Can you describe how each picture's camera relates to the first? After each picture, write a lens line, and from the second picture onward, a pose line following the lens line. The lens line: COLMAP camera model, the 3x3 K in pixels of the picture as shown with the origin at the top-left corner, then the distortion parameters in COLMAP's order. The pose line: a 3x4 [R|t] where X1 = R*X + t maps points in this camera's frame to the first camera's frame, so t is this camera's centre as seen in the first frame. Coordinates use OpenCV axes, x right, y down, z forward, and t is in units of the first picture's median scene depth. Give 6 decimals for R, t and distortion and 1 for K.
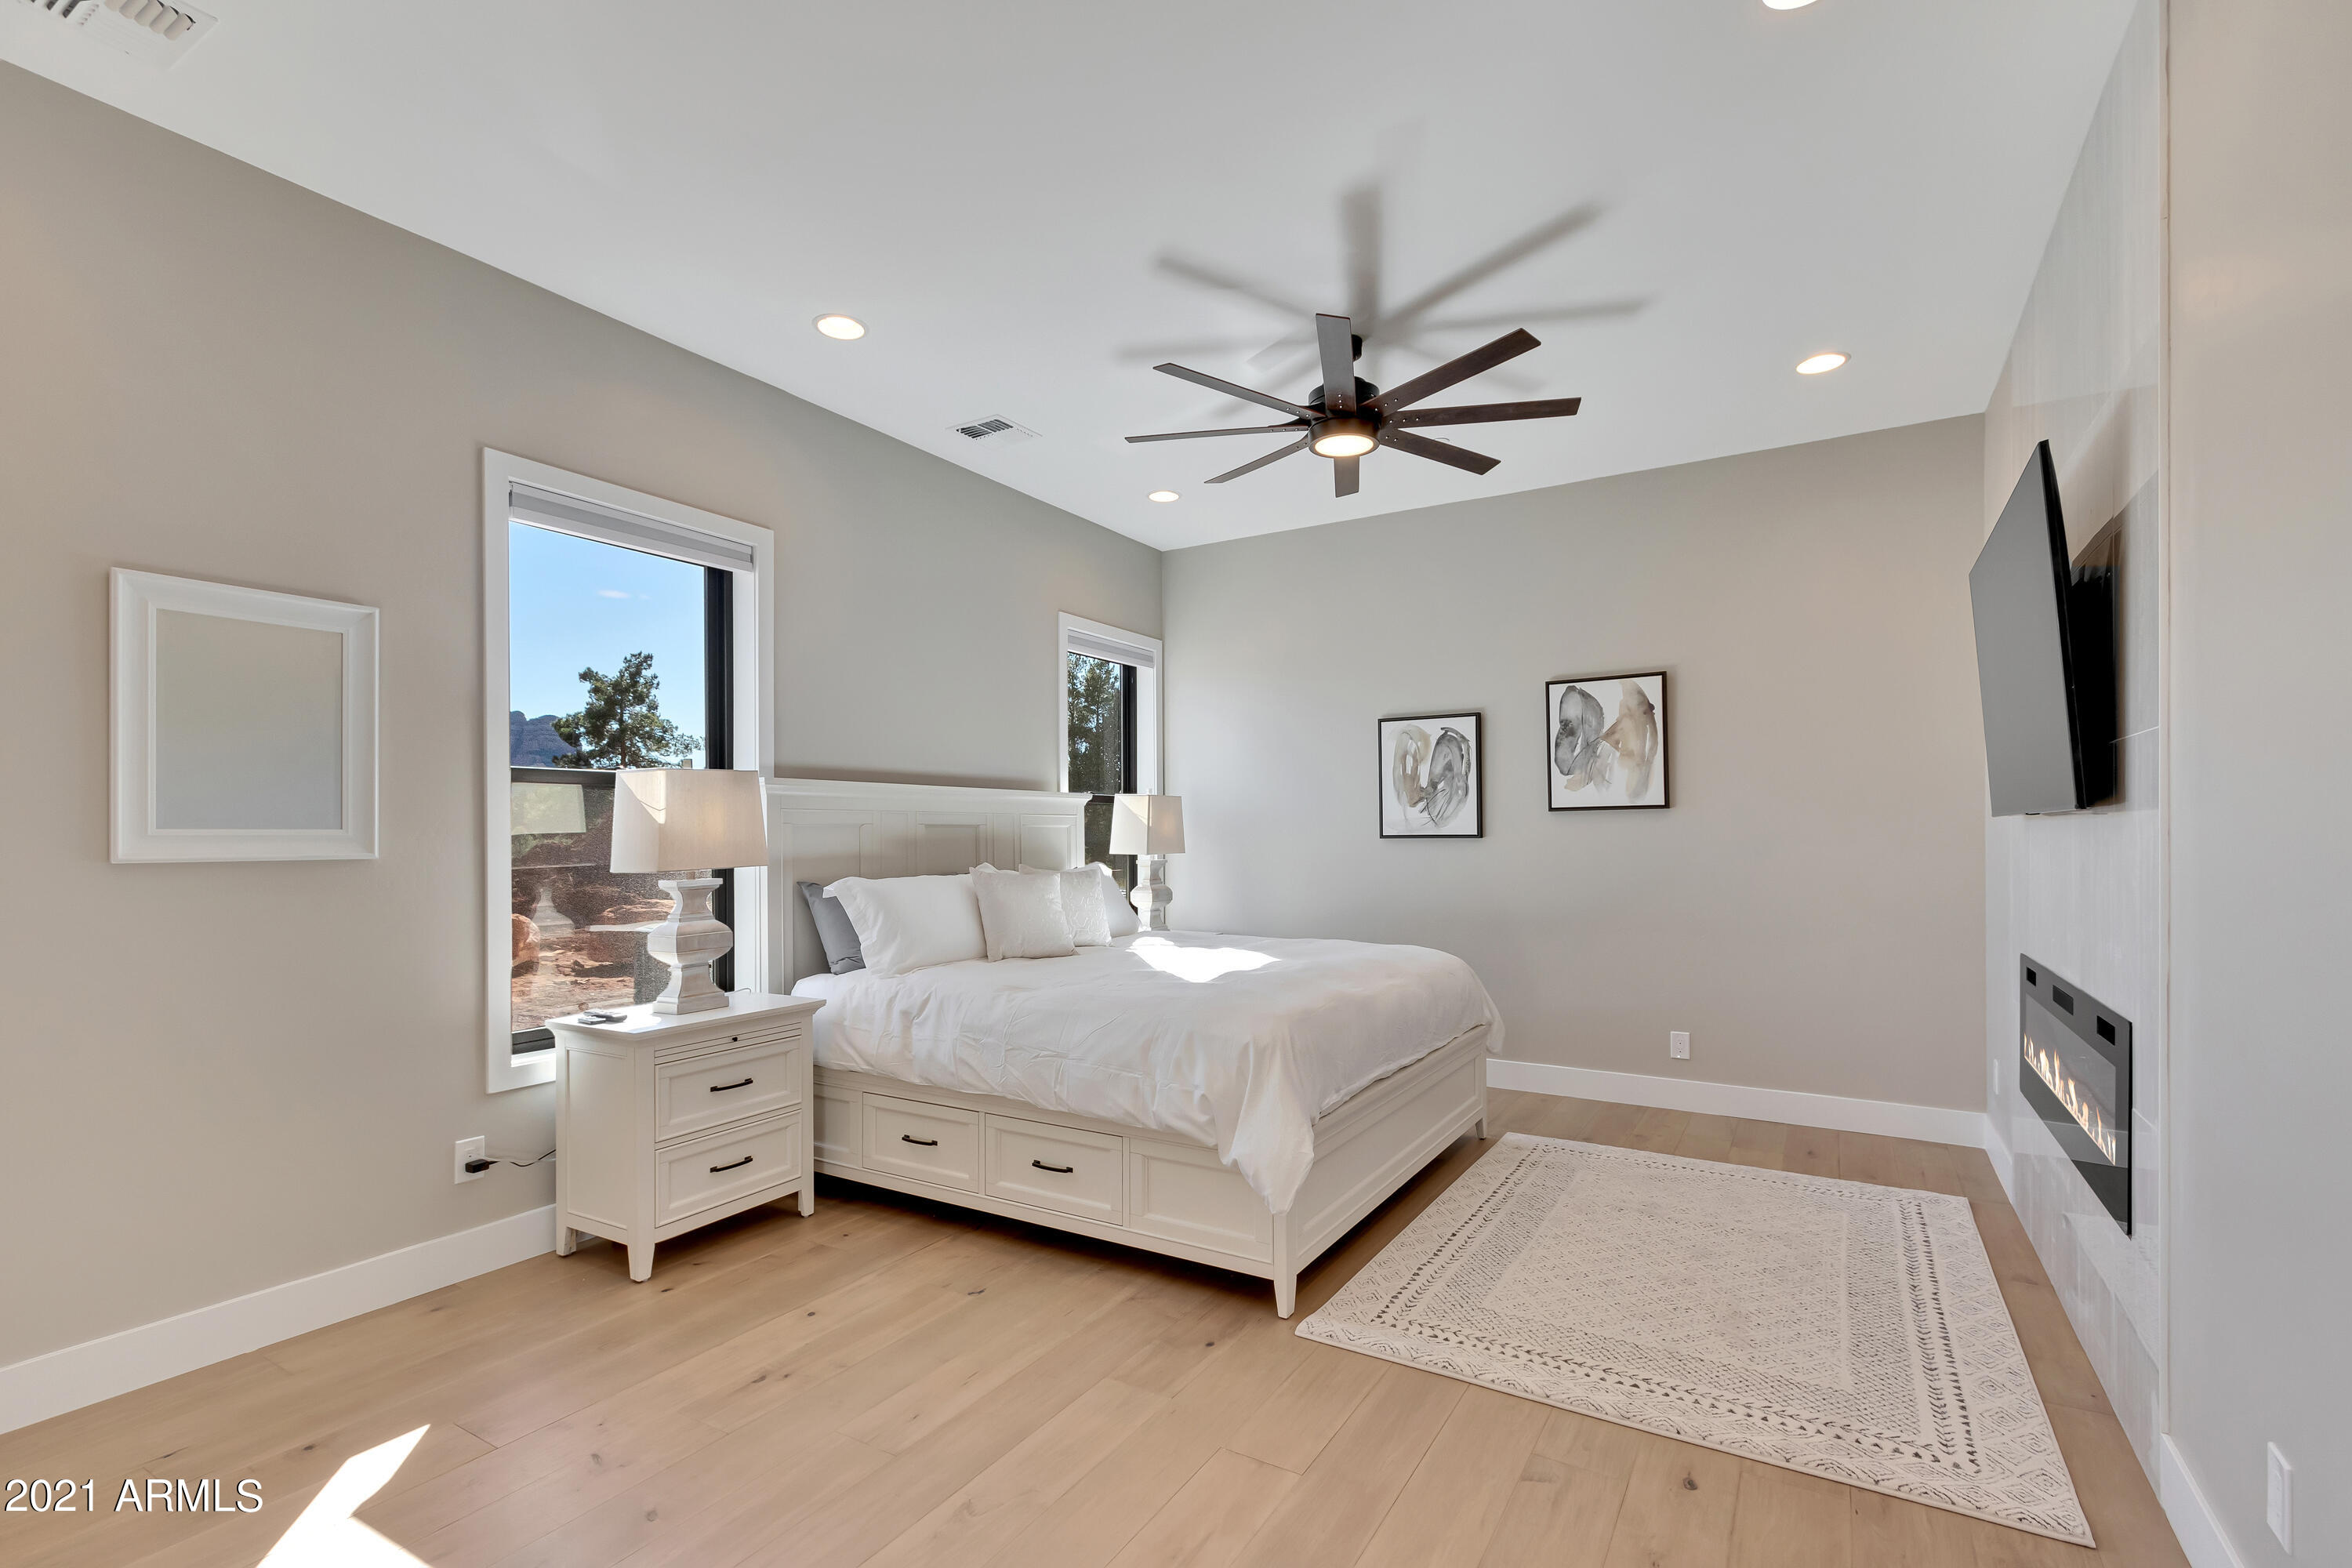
lens RADIAL K [[1081.0, 0, 1152.6], [0, 1081.0, 829.1], [0, 0, 1]] dist [0.009441, -0.000178]
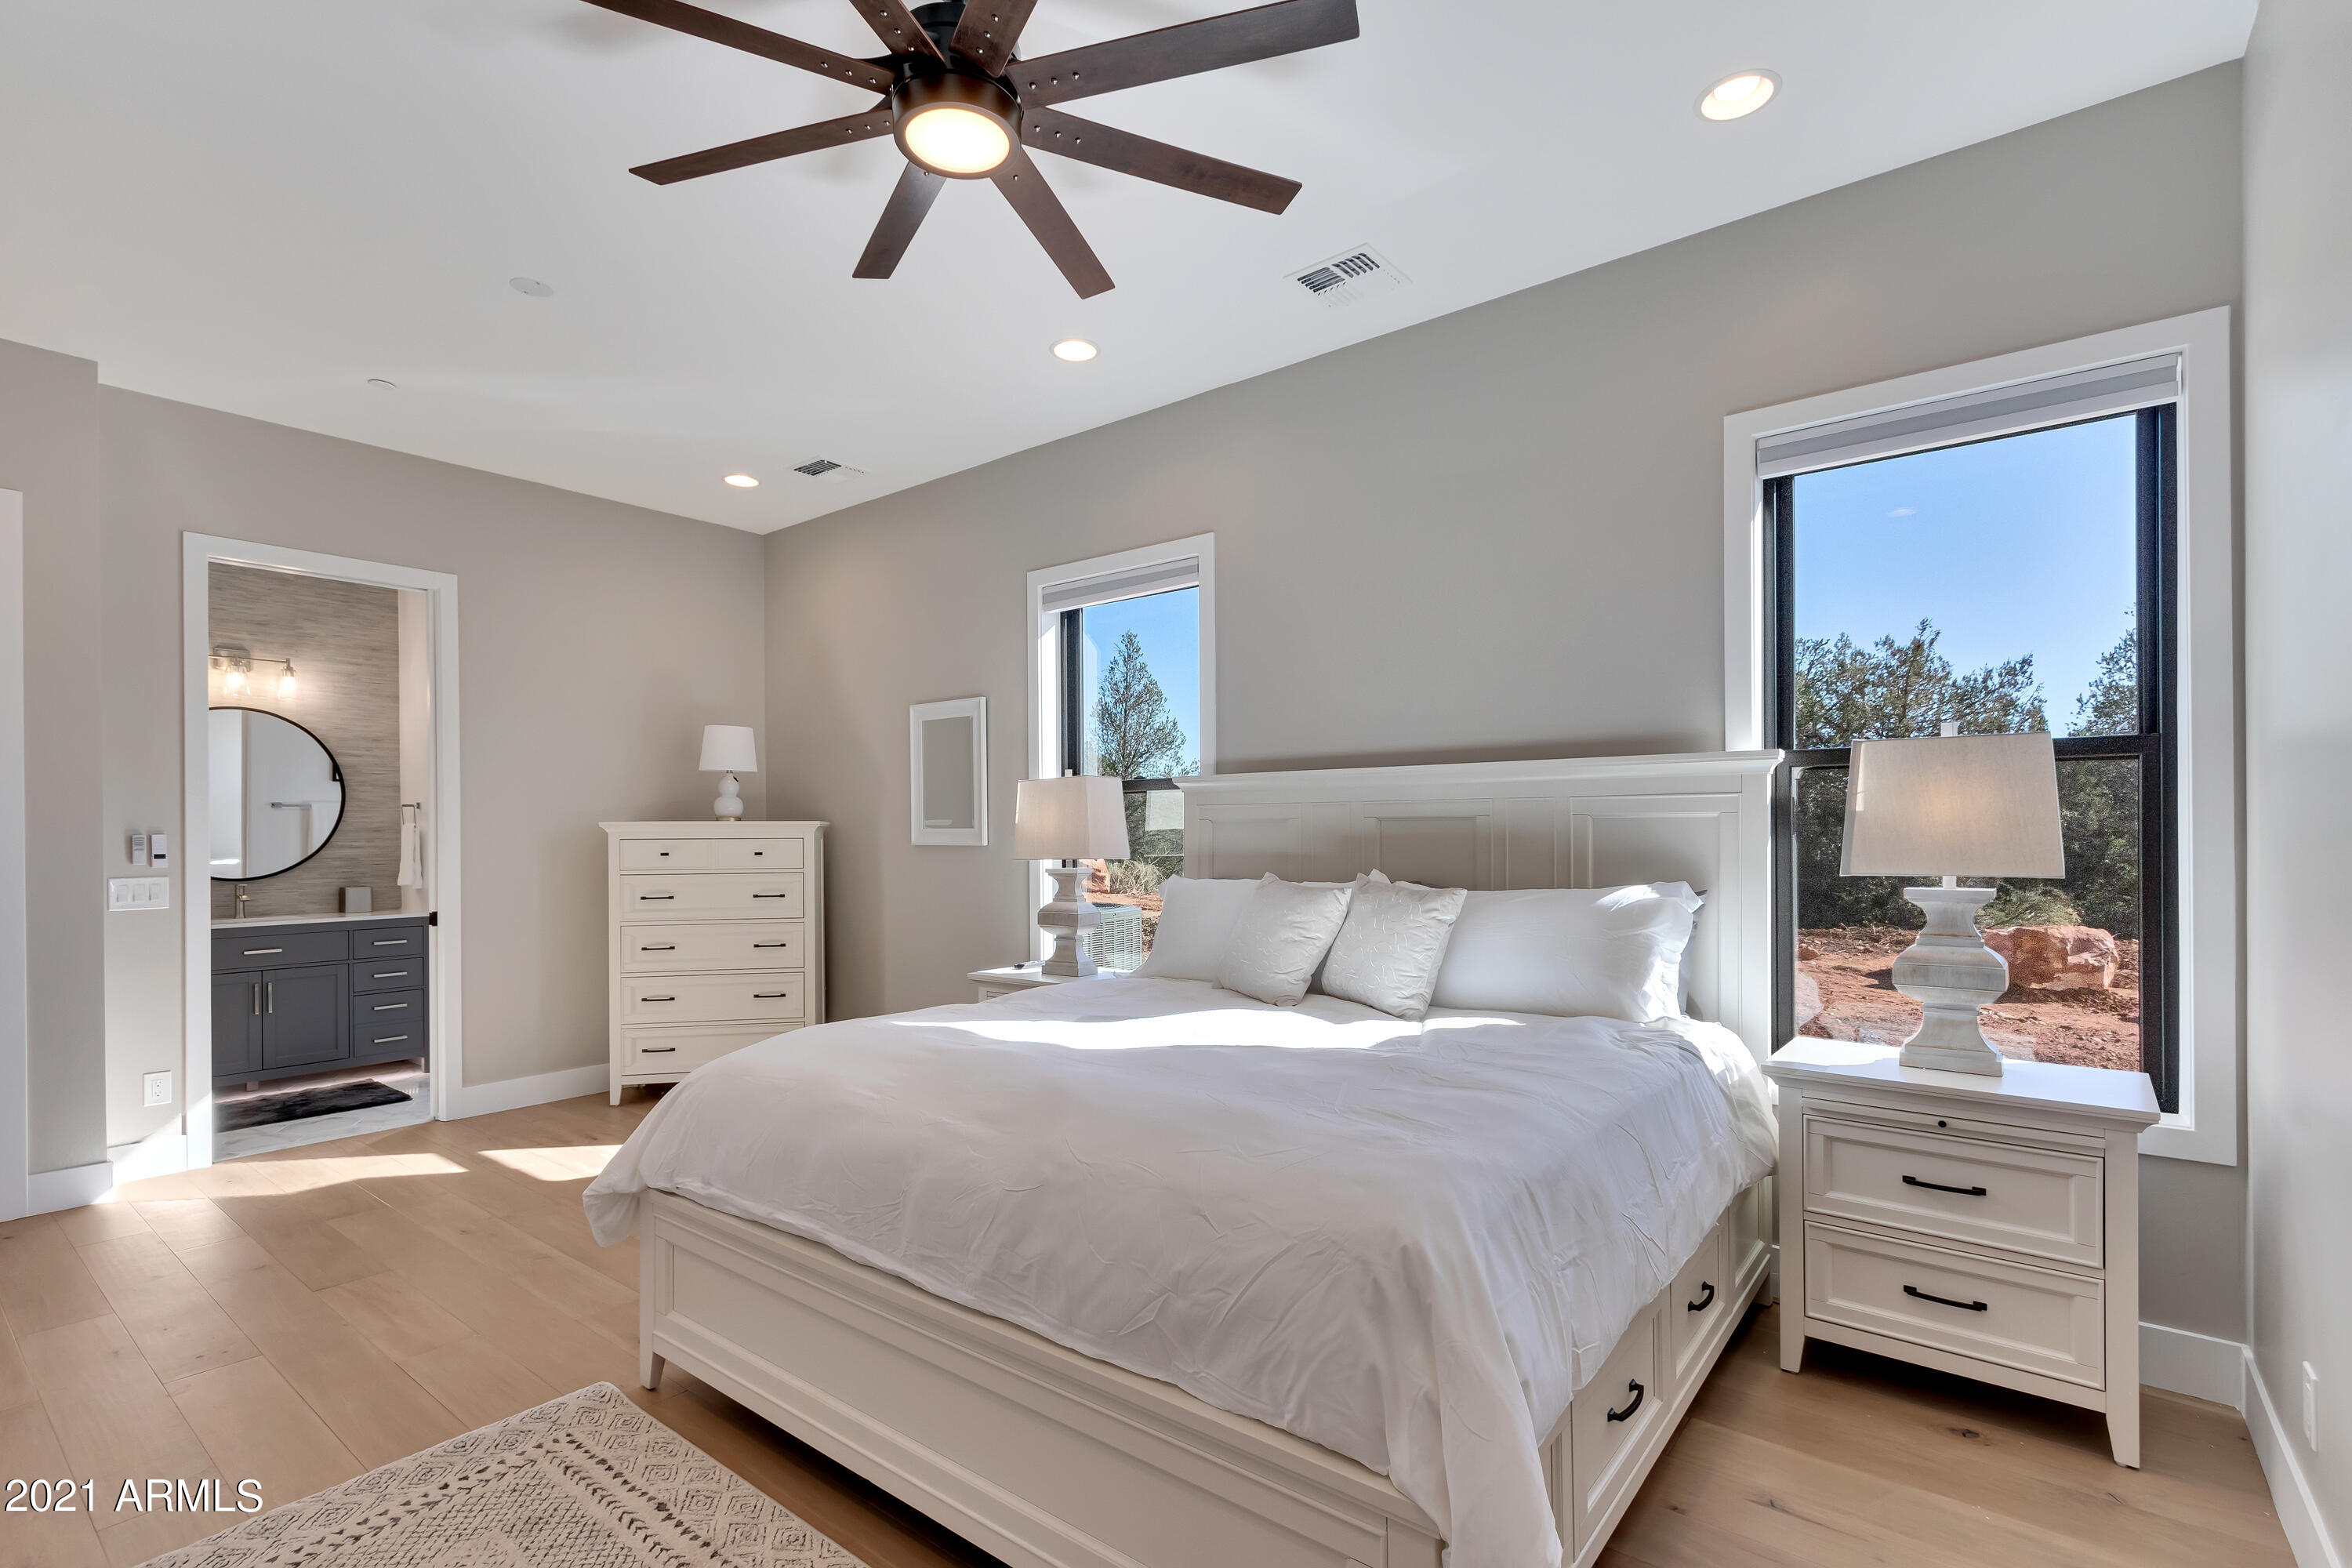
lens RADIAL K [[1081.0, 0, 1152.6], [0, 1081.0, 829.1], [0, 0, 1]] dist [0.009441, -0.000178]
pose [[-0.121886, 0.003529, -0.992538, 0.585716], [0.010046, 0.999947, 0.002322, 0.000704], [0.992493, -0.009688, -0.121915, 0.940332]]
